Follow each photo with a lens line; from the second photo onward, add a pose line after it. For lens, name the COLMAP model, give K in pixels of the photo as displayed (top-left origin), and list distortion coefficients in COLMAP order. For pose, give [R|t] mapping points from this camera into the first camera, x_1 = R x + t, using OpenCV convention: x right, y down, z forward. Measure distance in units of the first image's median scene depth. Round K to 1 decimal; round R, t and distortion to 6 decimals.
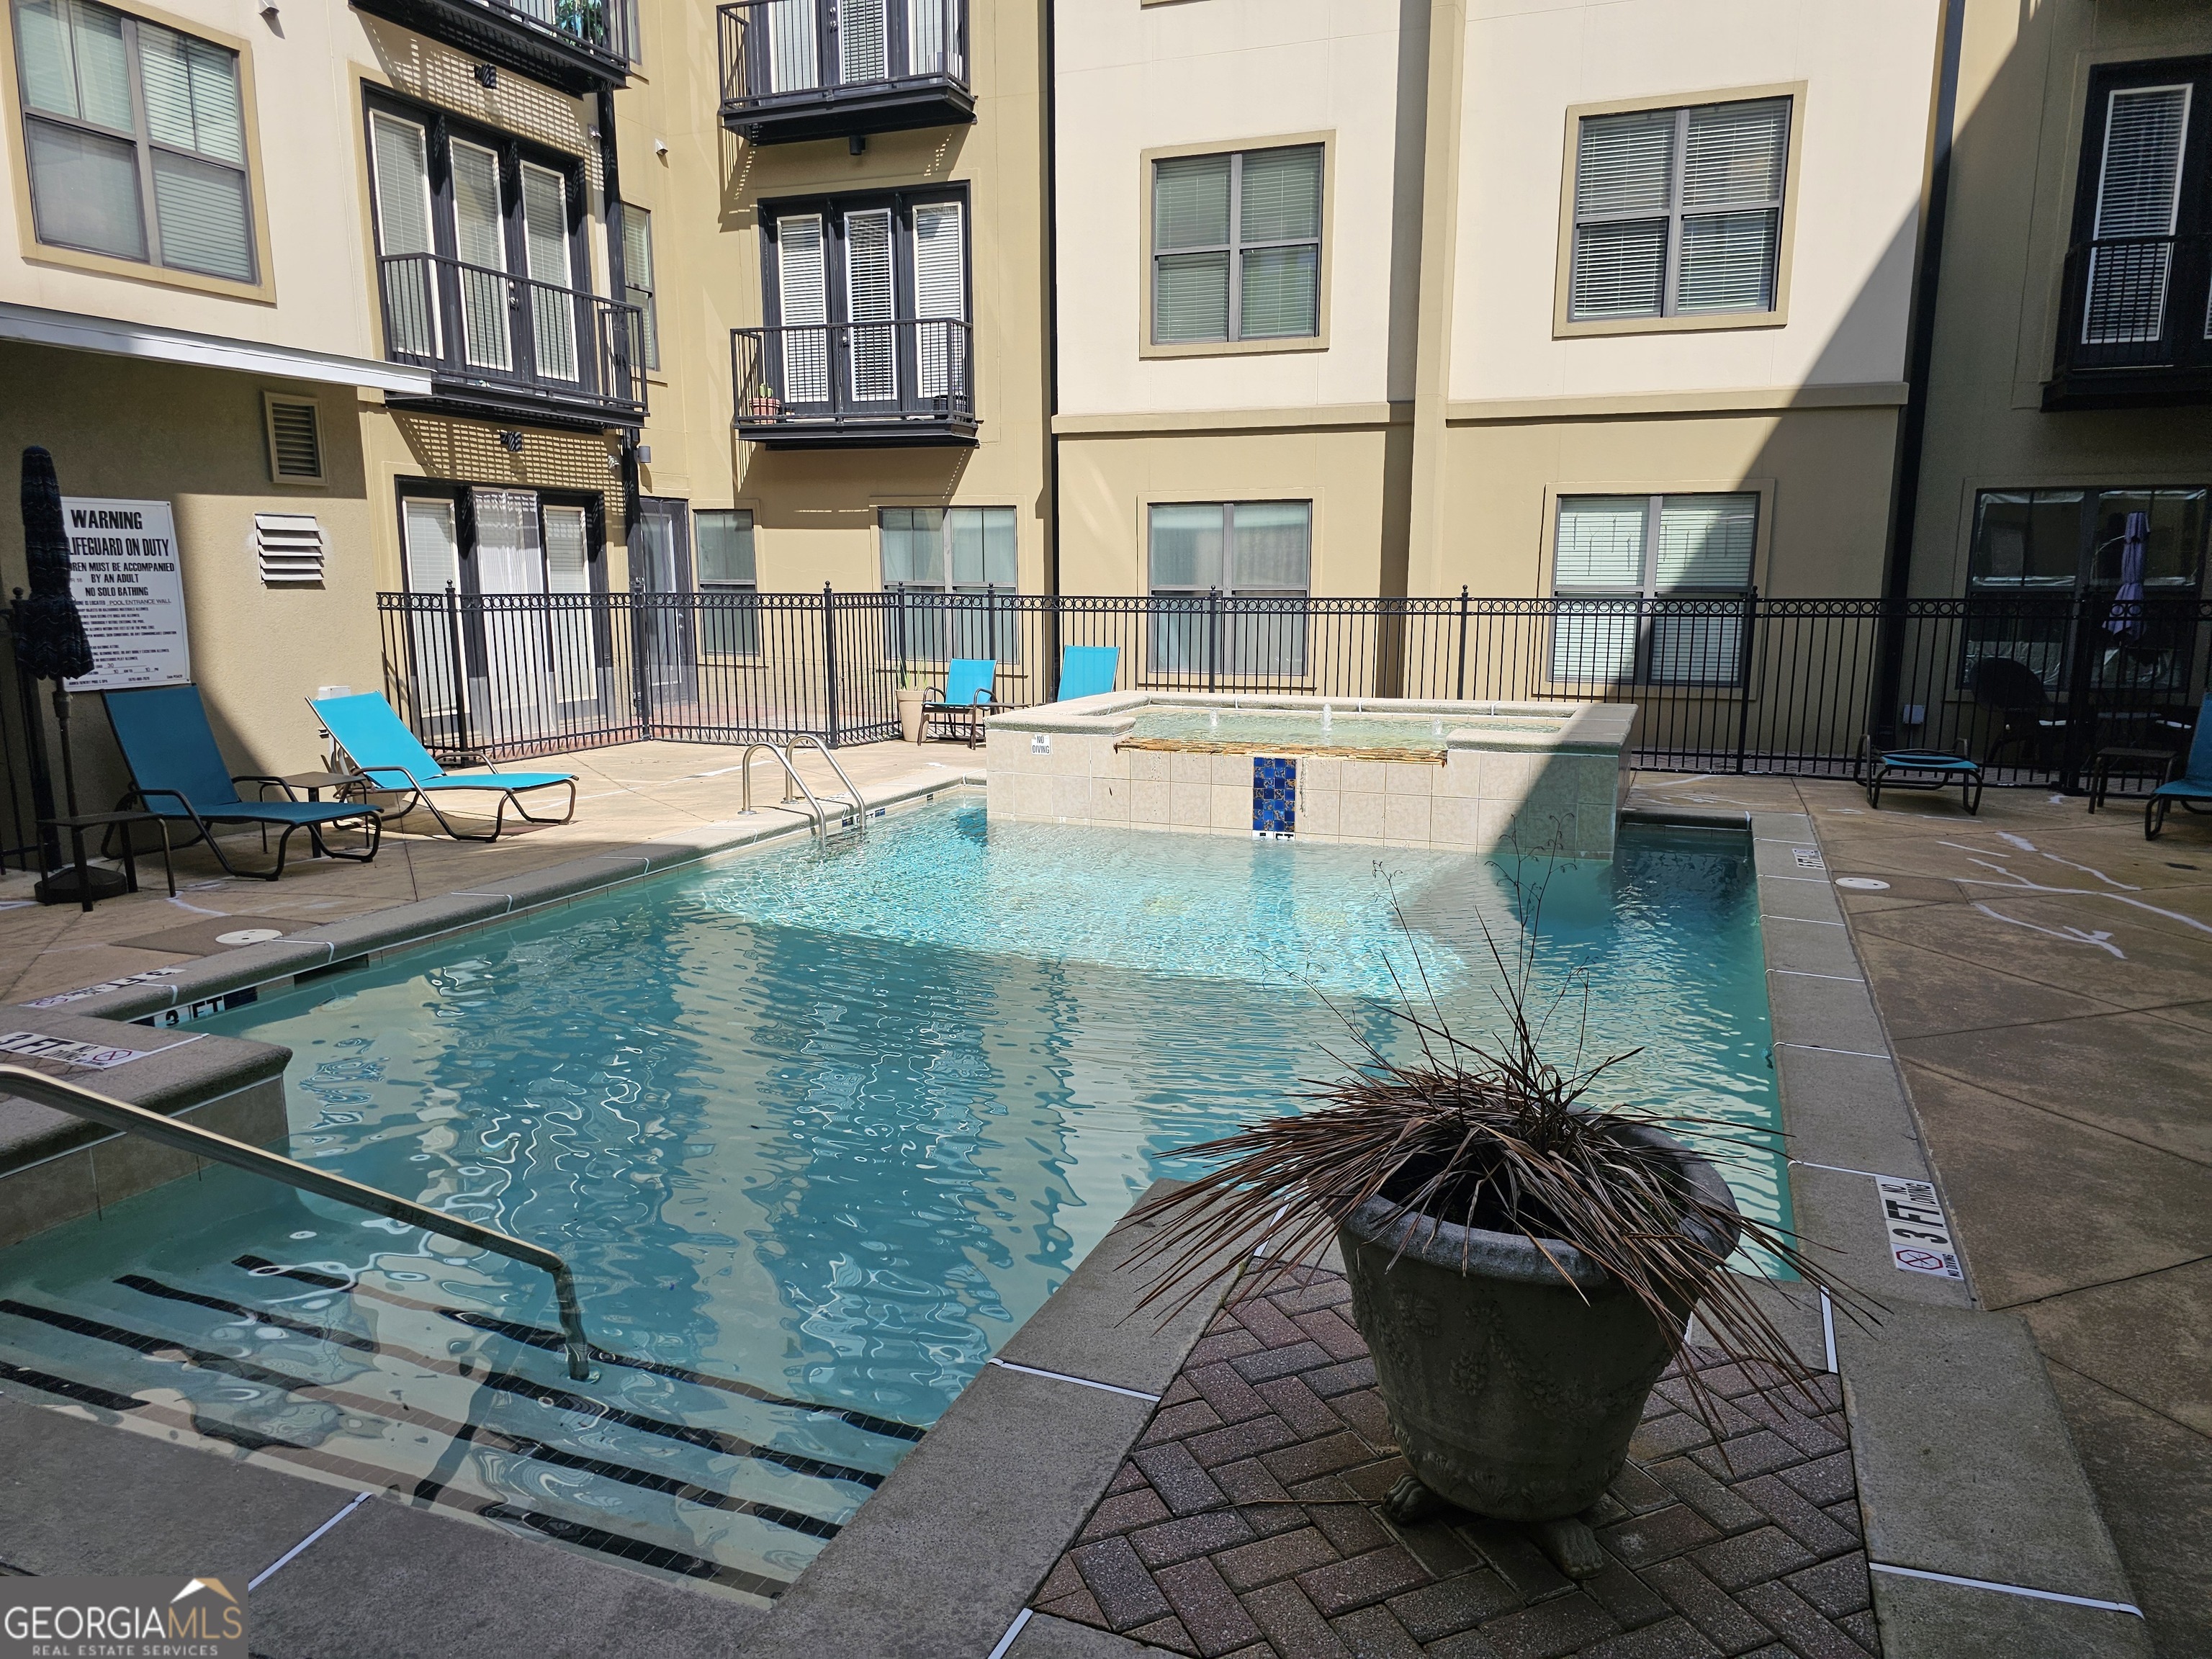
lens RADIAL K [[1501.1, 0, 1106.0], [0, 1501.1, 829.5], [0, 0, 1]] dist [0.050997, 0.000251]
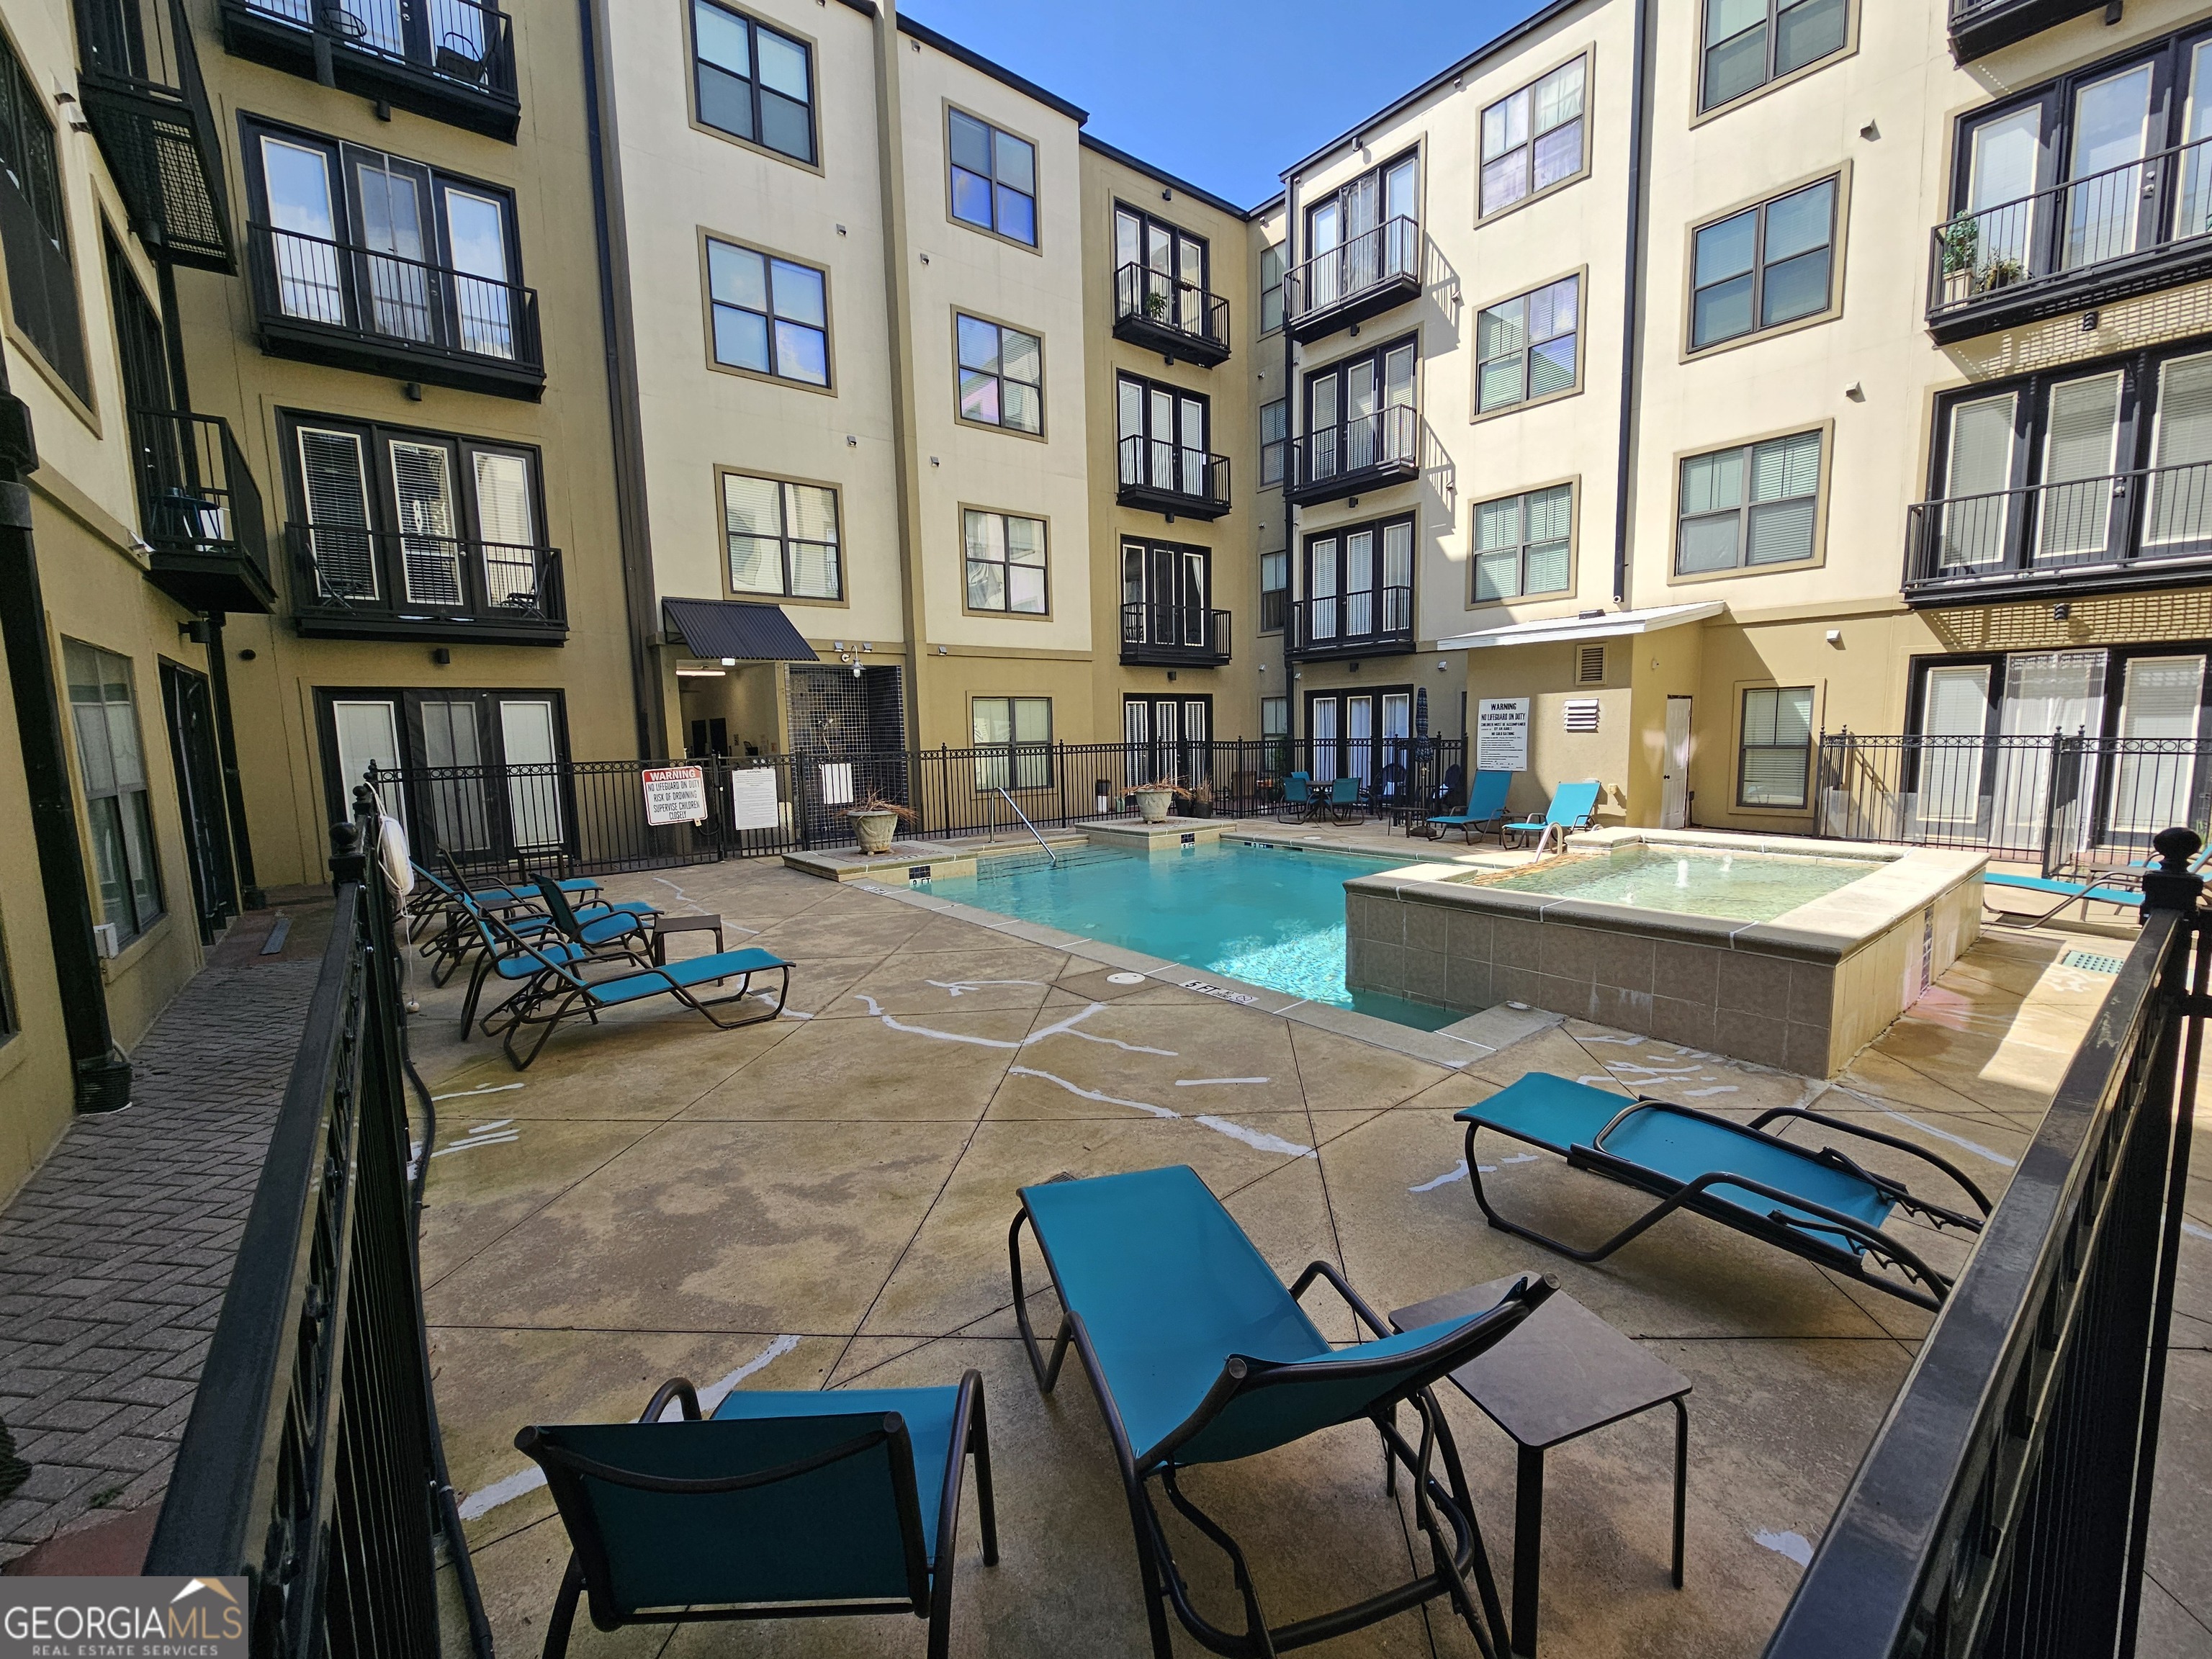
lens RADIAL K [[902.5, 0, 1106.0], [0, 902.5, 829.5], [0, 0, 1]] dist [-0.000208, -0.000094]
pose [[-0.489108, 0.105025, -0.865877, 0.774316], [-0.132006, 0.972376, 0.192509, -0.152363], [0.862176, 0.208459, -0.461733, 0.870434]]
